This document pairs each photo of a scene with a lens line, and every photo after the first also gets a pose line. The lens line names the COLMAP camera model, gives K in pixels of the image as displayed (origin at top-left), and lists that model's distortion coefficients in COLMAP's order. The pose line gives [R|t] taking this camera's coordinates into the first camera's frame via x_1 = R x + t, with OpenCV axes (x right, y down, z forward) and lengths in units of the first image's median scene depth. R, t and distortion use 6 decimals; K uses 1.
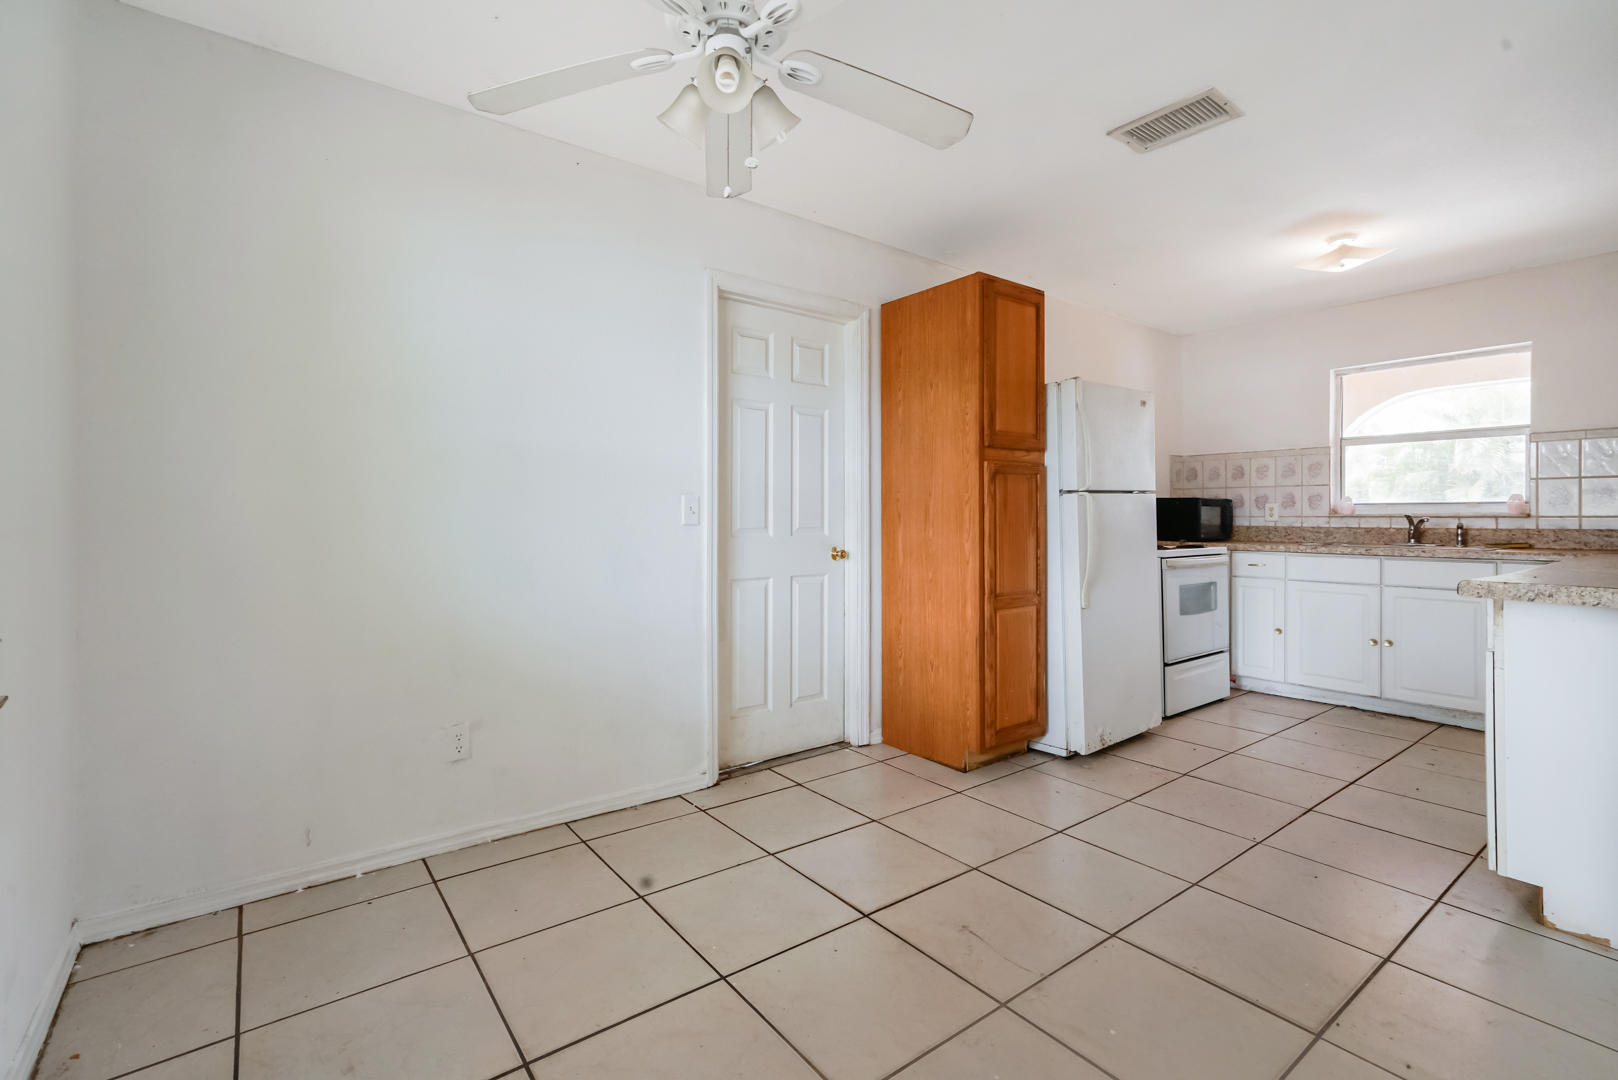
lens RADIAL K [[727.1, 0, 808.5], [0, 727.1, 520.0], [0, 0, 1]] dist [0.022784, 0.000459]
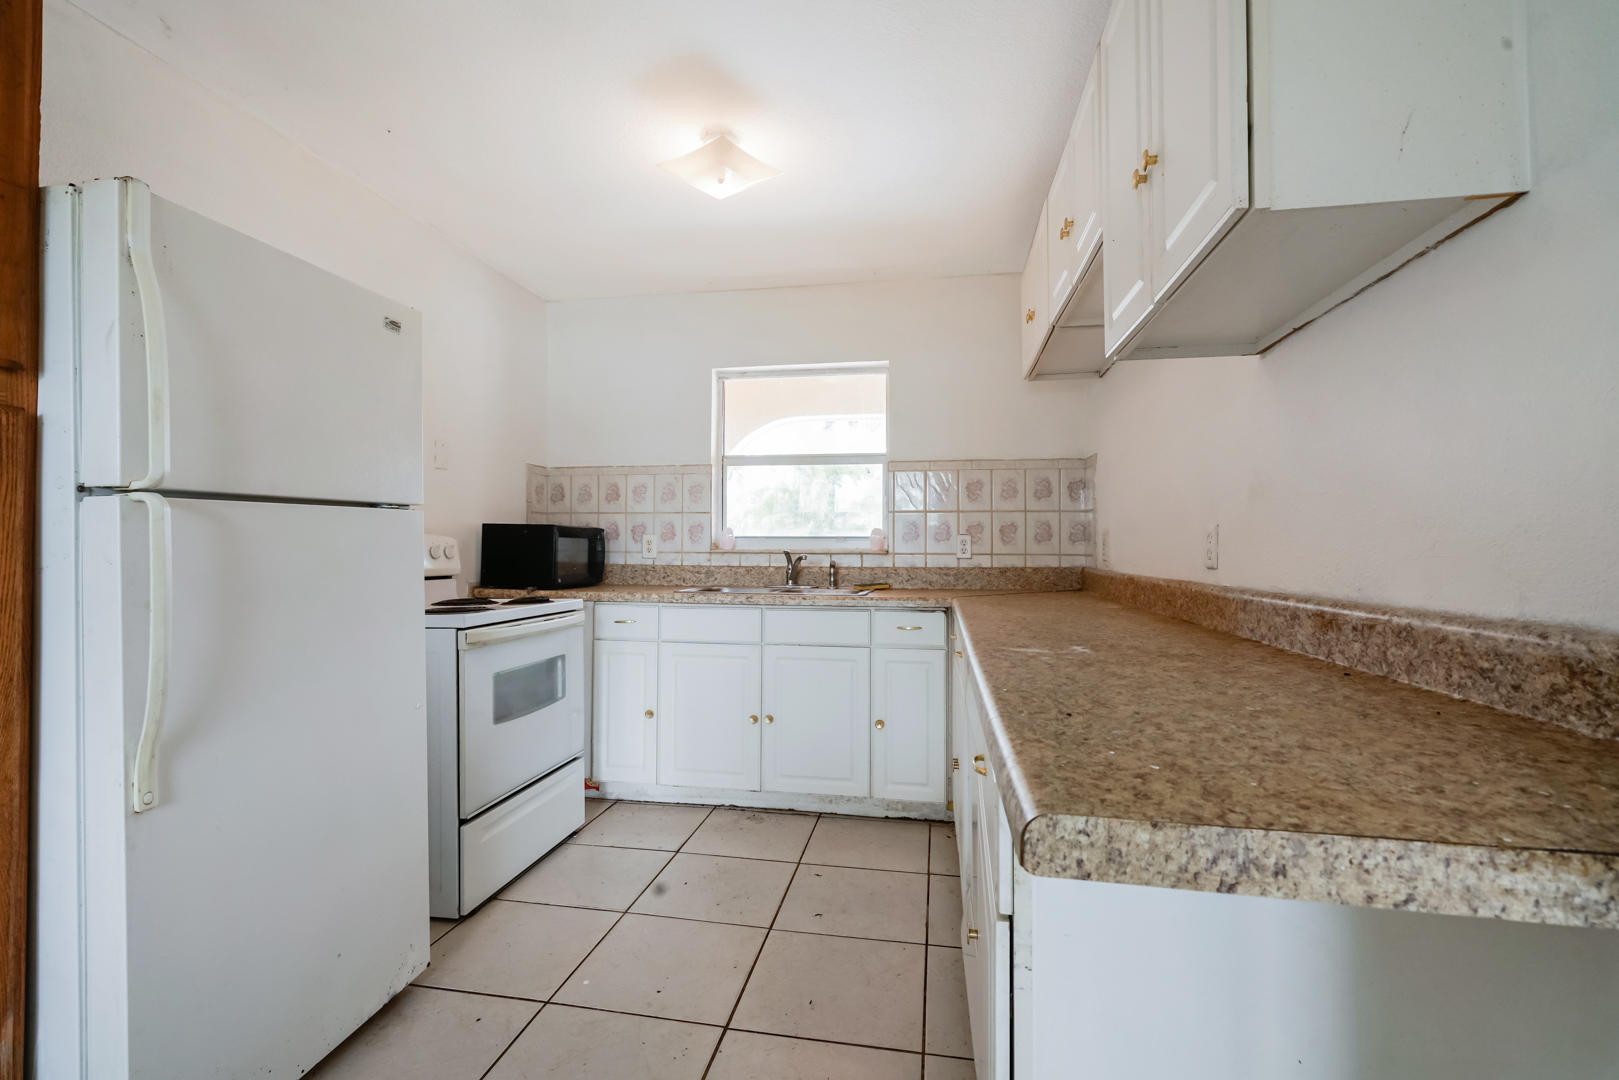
lens RADIAL K [[727.6, 0, 809.0], [0, 727.6, 520.0], [0, 0, 1]] dist [0.022784, 0.000459]
pose [[0.740843, 0.029343, 0.671037, 0.303335], [-0.000922, 0.999089, -0.042669, -0.007264], [-0.671678, 0.030992, 0.740195, 0.405707]]
